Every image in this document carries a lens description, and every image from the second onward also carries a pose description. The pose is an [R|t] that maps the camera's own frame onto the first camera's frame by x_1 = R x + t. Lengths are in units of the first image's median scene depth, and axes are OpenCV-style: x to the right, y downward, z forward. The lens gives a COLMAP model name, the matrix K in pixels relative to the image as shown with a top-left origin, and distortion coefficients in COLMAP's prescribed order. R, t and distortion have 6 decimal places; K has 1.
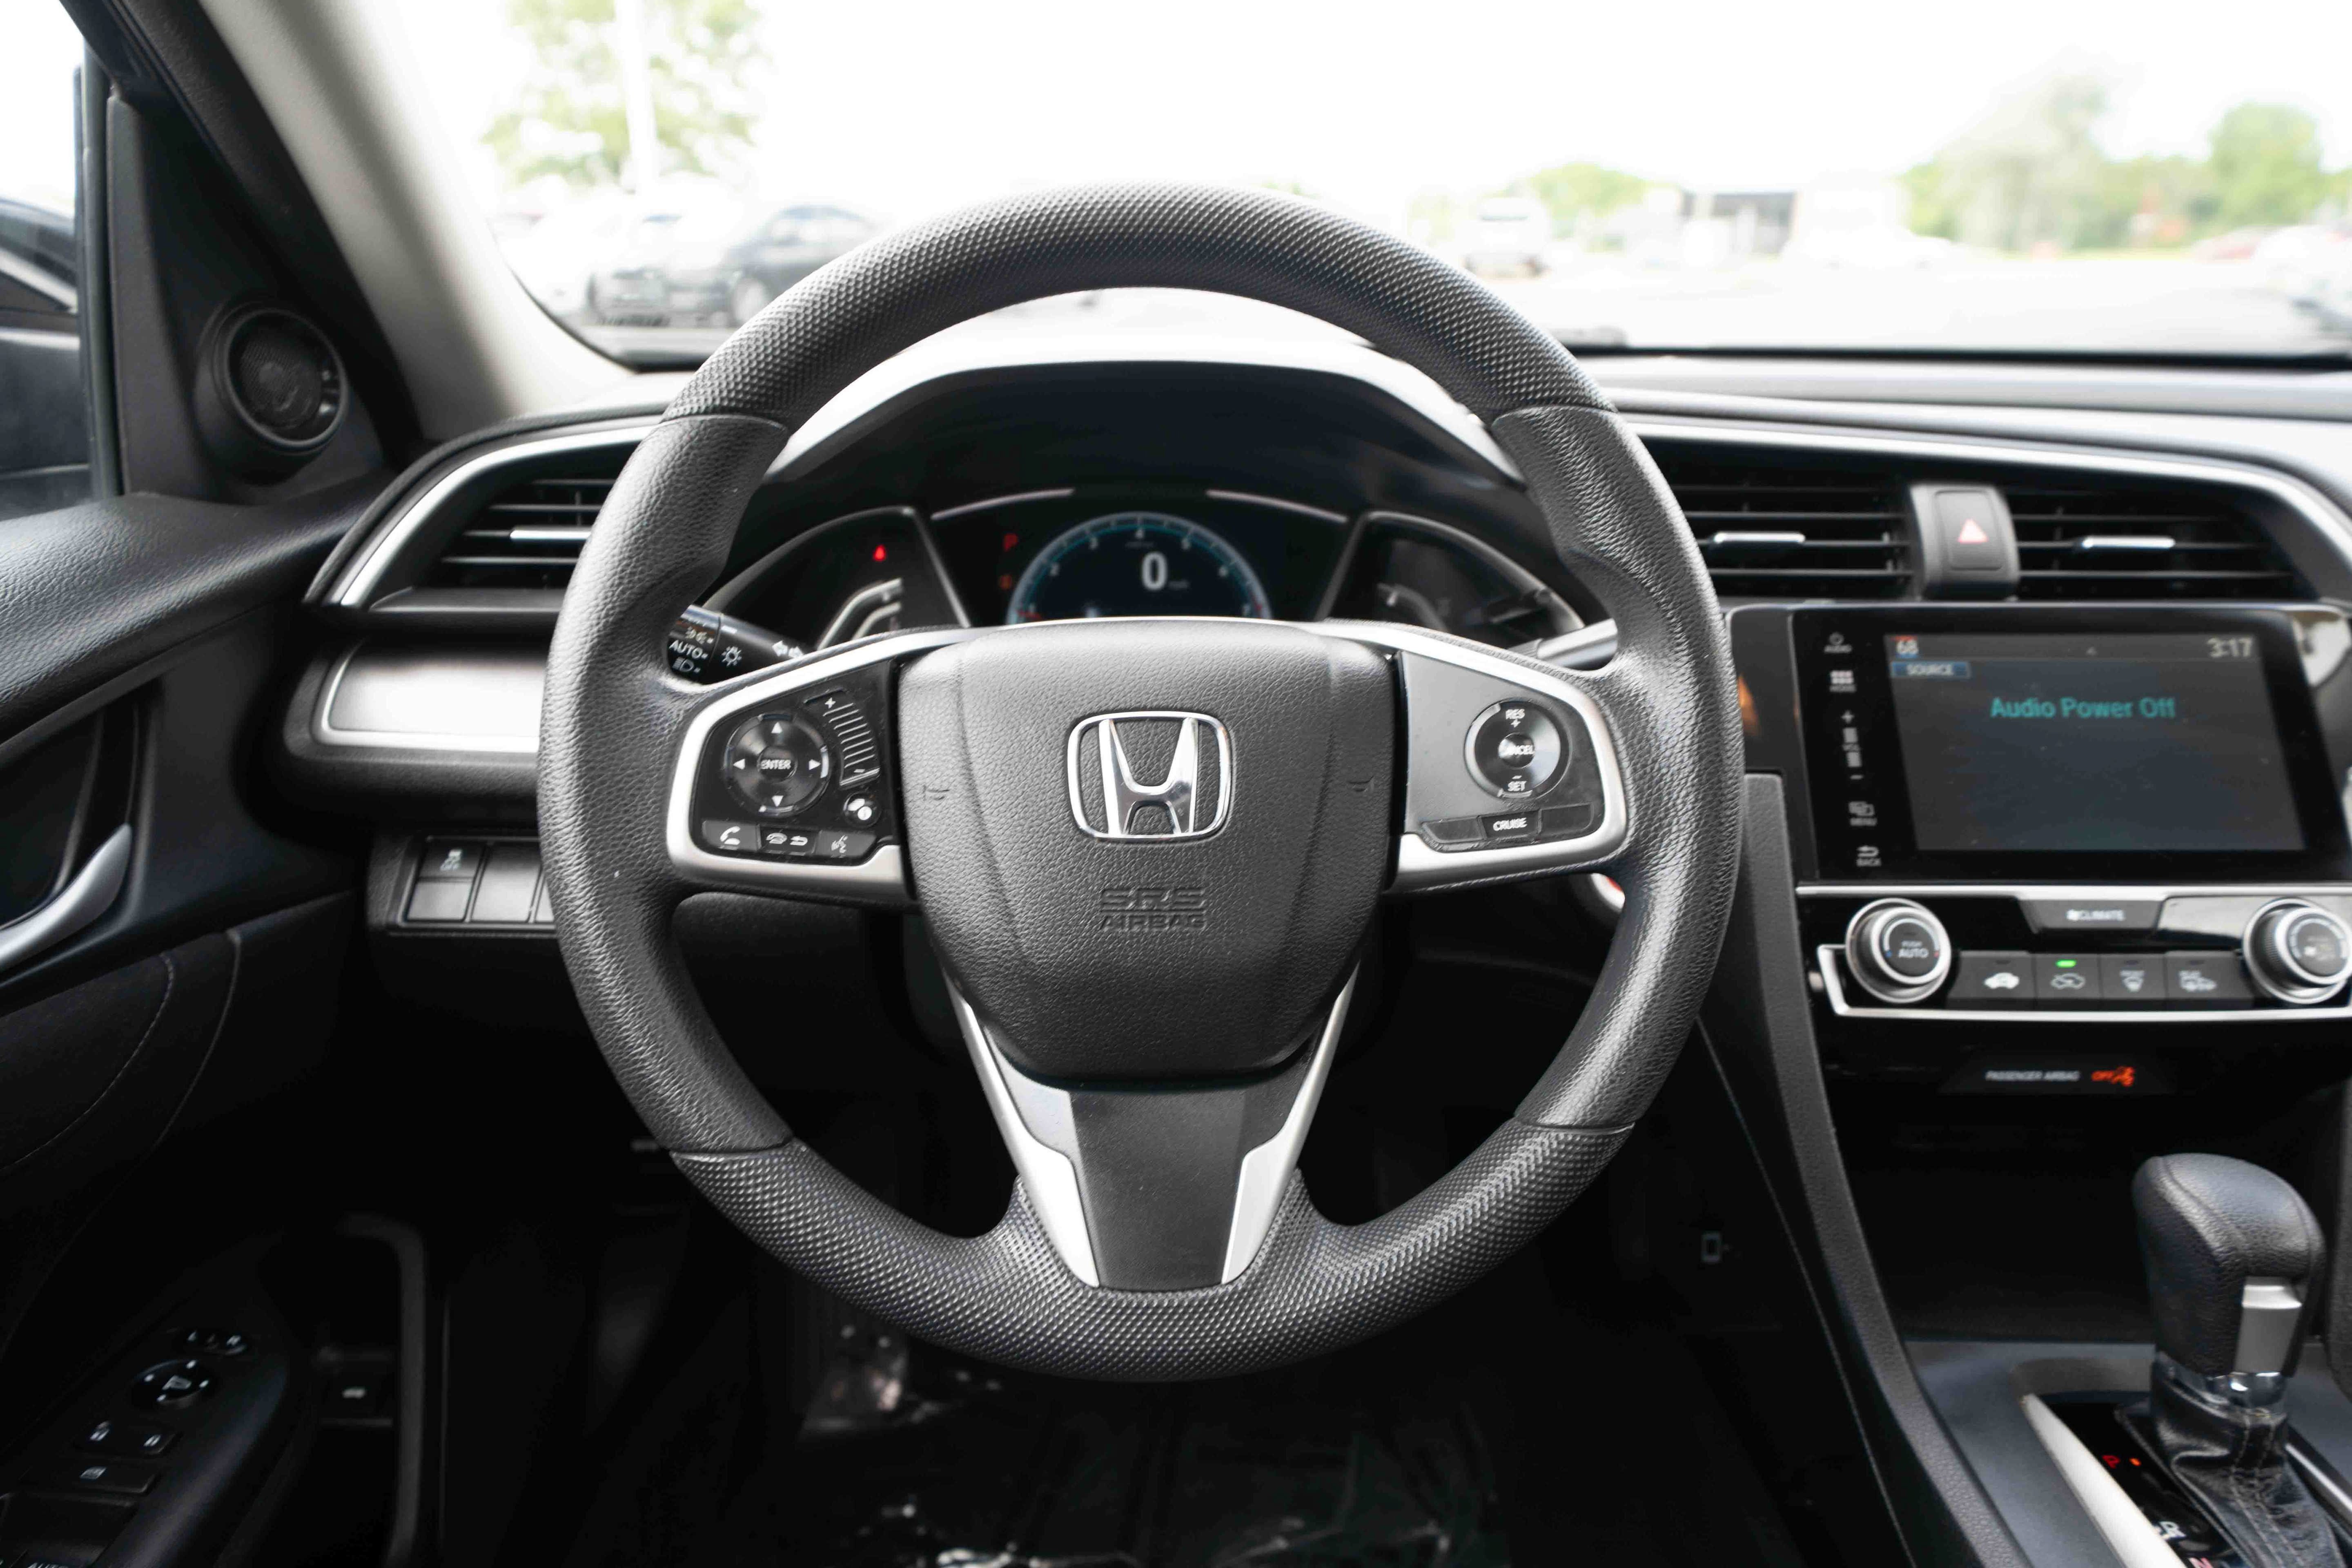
lens RADIAL K [[1632.4, 0, 1169.6], [0, 1632.4, 786.2], [0, 0, 1]] dist [-0.001085, -0.000053]
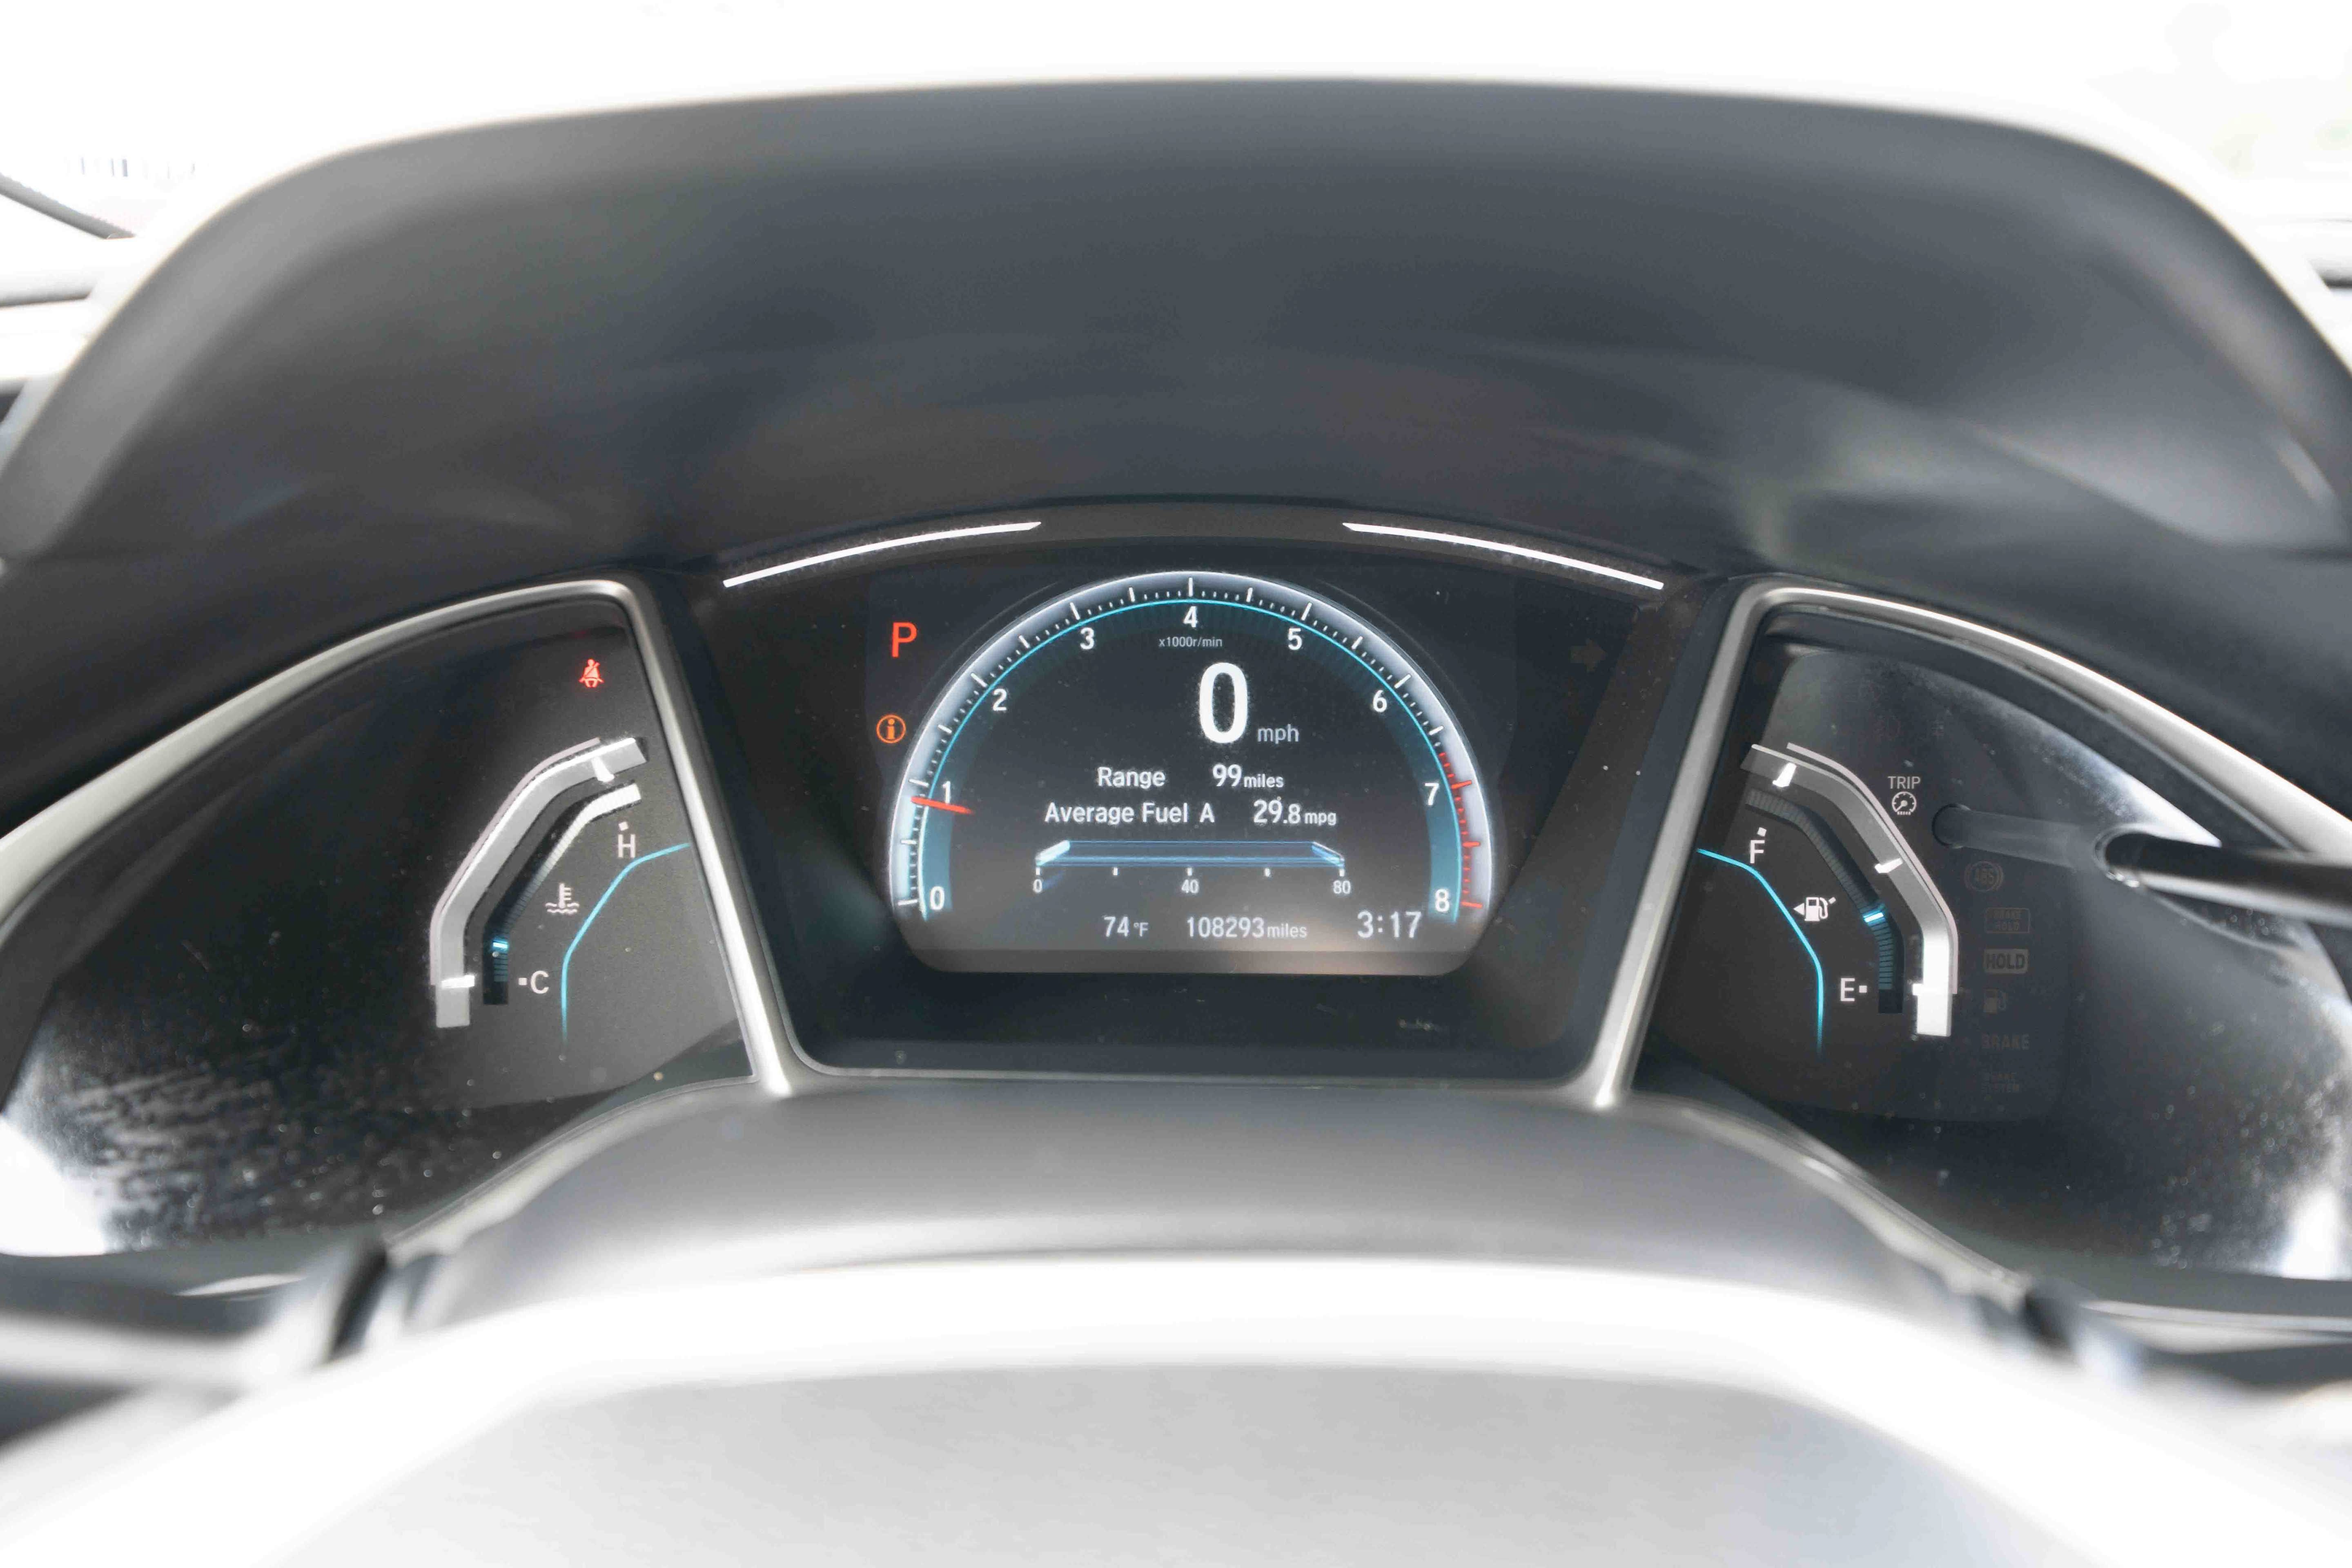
lens RADIAL K [[1632.4, 0, 1183.3], [0, 1632.4, 779.9], [0, 0, 1]] dist [-0.001085, -0.000053]
pose [[0.999137, 0.001461, -0.041517, -0.001822], [-0.000431, 0.999692, 0.024805, -0.121754], [0.041540, -0.024766, 0.998830, 0.554959]]
